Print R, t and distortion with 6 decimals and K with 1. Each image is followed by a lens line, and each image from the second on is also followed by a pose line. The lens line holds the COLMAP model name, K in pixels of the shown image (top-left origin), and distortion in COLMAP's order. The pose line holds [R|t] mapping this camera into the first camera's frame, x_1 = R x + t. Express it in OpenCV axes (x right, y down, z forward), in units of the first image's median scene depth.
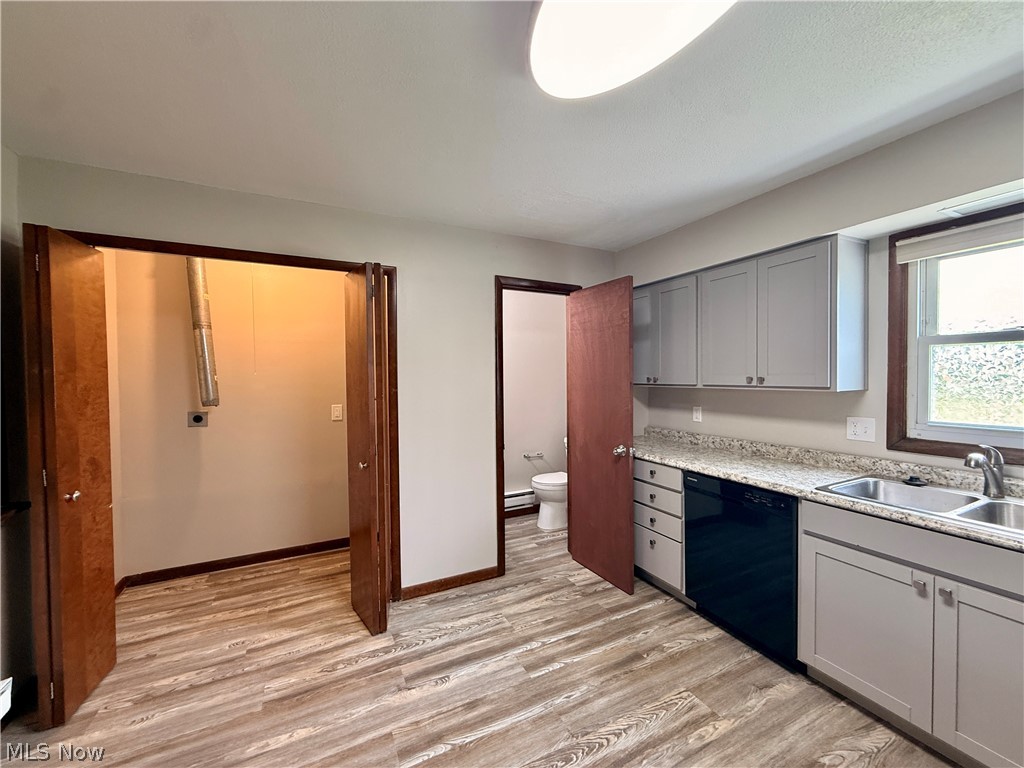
lens RADIAL K [[408.3, 0, 509.8], [0, 408.3, 384.9], [0, 0, 1]] dist [0.000720, -0.000047]
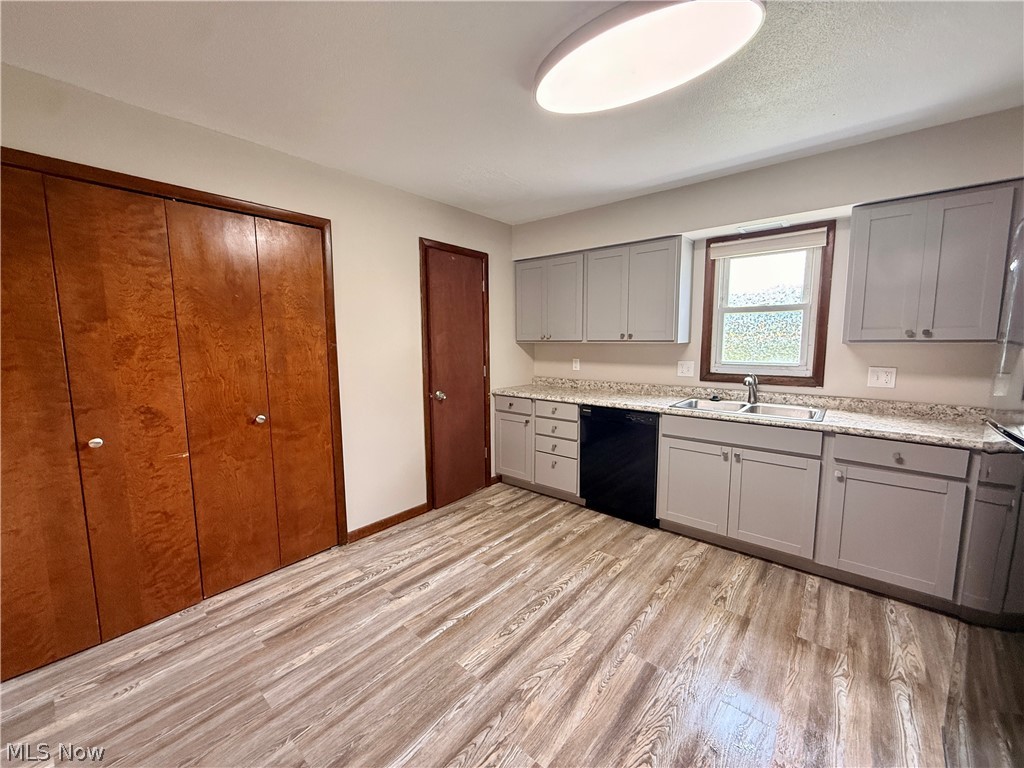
lens RADIAL K [[408.3, 0, 511.0], [0, 408.3, 385.9], [0, 0, 1]] dist [0.000720, -0.000047]
pose [[0.917672, -0.042216, 0.395089, -0.339580], [0.006559, 0.995814, 0.091169, 0.030089], [-0.397284, -0.081072, 0.914108, -0.129742]]
